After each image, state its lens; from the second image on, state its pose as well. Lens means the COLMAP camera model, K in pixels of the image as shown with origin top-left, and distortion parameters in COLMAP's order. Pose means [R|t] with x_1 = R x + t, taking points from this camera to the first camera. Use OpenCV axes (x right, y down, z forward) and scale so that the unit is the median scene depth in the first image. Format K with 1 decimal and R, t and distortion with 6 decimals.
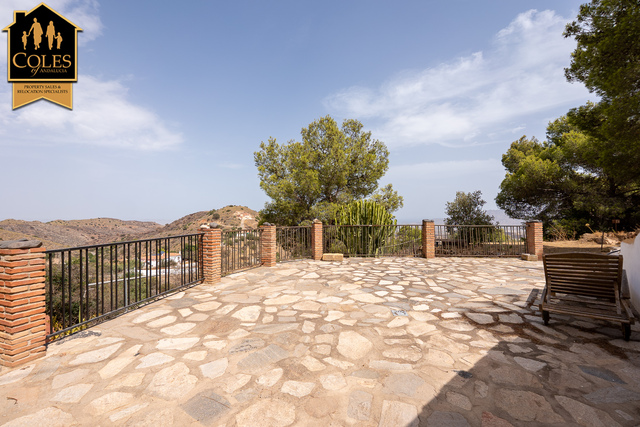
lens RADIAL K [[274.3, 0, 321.2], [0, 274.3, 211.7], [0, 0, 1]] dist [-0.002266, -0.000809]
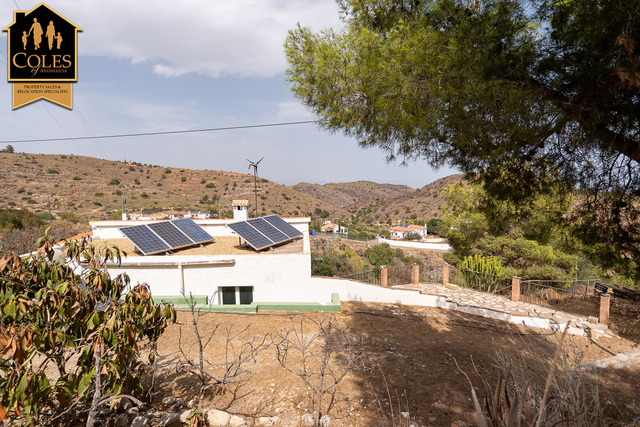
lens RADIAL K [[339.1, 0, 318.8], [0, 339.1, 213.8], [0, 0, 1]] dist [0.006328, 0.001261]
pose [[0.696887, 0.079271, -0.712787, 0.520966], [0.008529, 0.992886, 0.118760, -0.306793], [0.717130, -0.088841, 0.691253, -0.601931]]
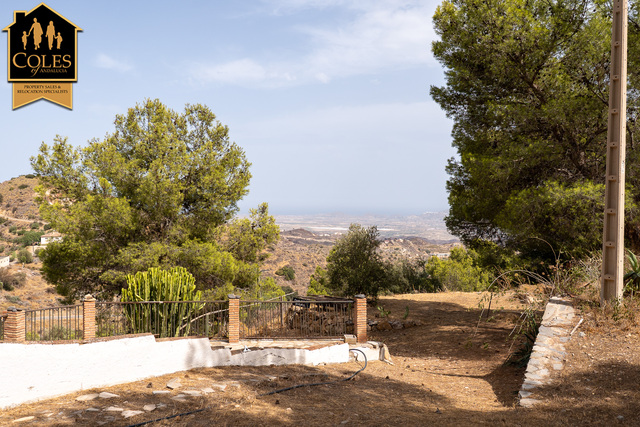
lens RADIAL K [[555.7, 0, 319.8], [0, 555.7, 216.6], [0, 0, 1]] dist [0.014177, -0.005573]
pose [[0.986875, 0.016960, 0.160596, 0.208160], [-0.023766, 0.998895, 0.040552, -0.153009], [-0.159730, -0.043837, 0.986187, -0.364692]]
